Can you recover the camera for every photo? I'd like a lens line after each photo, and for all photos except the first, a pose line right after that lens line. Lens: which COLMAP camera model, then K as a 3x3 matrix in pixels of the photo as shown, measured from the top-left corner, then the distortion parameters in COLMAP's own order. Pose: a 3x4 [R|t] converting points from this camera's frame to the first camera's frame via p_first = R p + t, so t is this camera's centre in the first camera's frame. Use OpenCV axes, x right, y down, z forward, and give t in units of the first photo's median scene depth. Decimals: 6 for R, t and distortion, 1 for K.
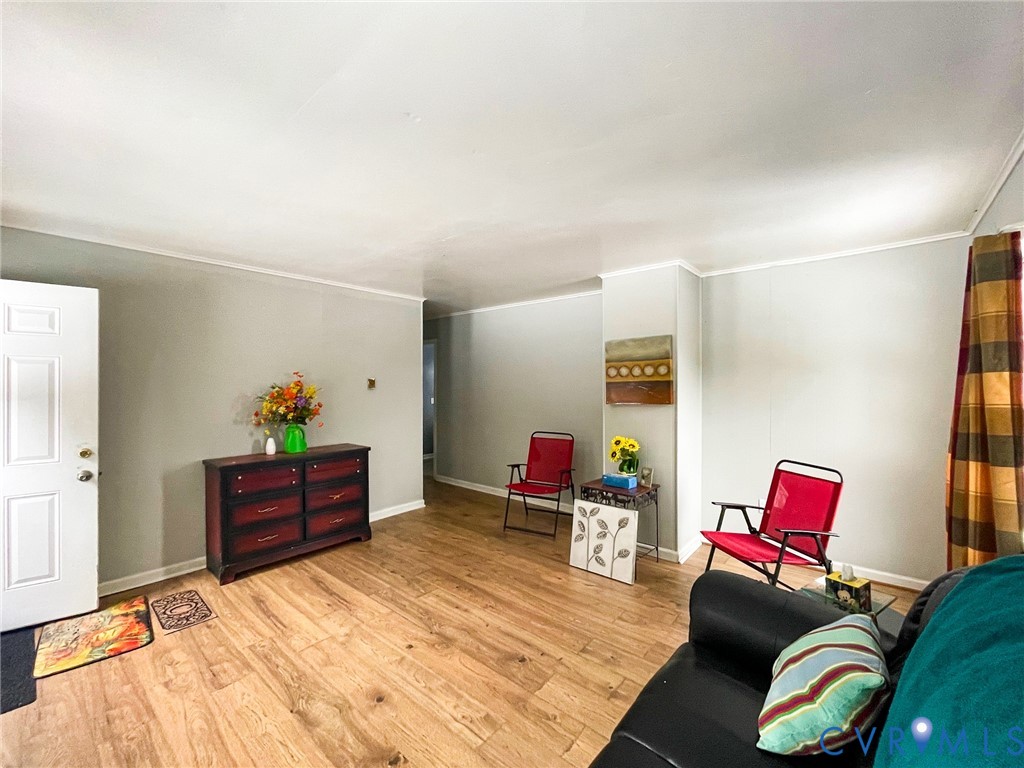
lens RADIAL K [[428.3, 0, 522.4], [0, 428.3, 373.4], [0, 0, 1]] dist [-0.001046, -0.000715]
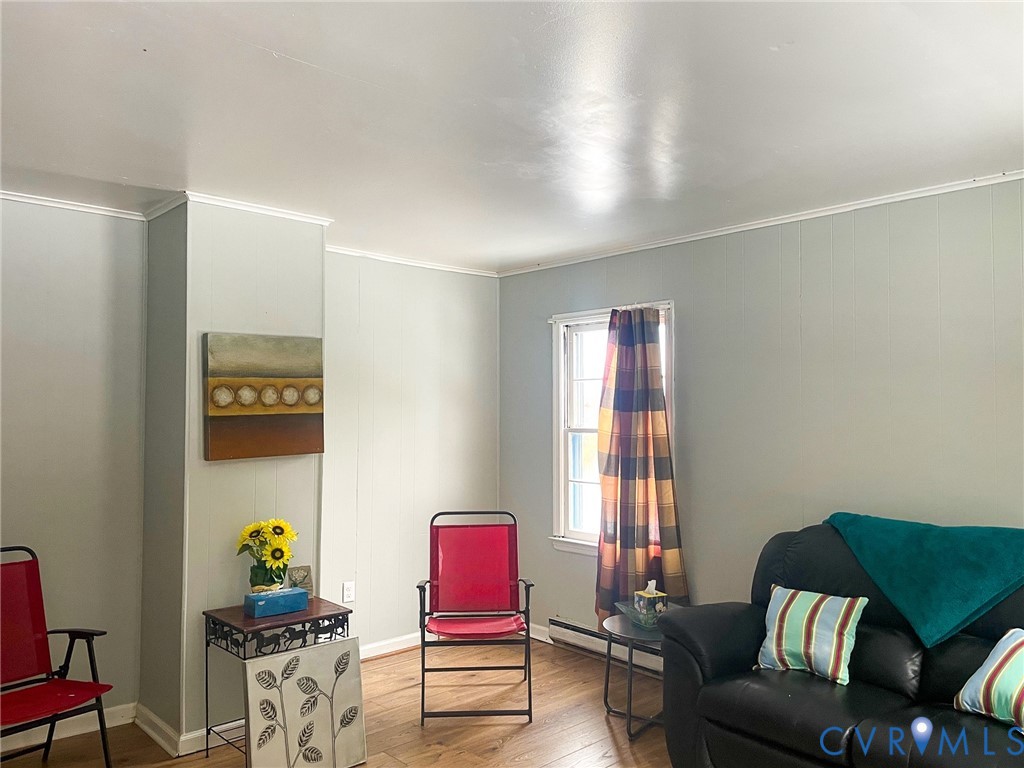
lens RADIAL K [[792.3, 0, 508.3], [0, 792.3, 378.8], [0, 0, 1]] dist [0.068763, -0.071076]
pose [[0.117570, 0.041534, 0.992196, -0.761614], [-0.027347, 0.998882, -0.038573, 0.004095], [-0.992688, -0.022599, 0.118575, 0.621496]]
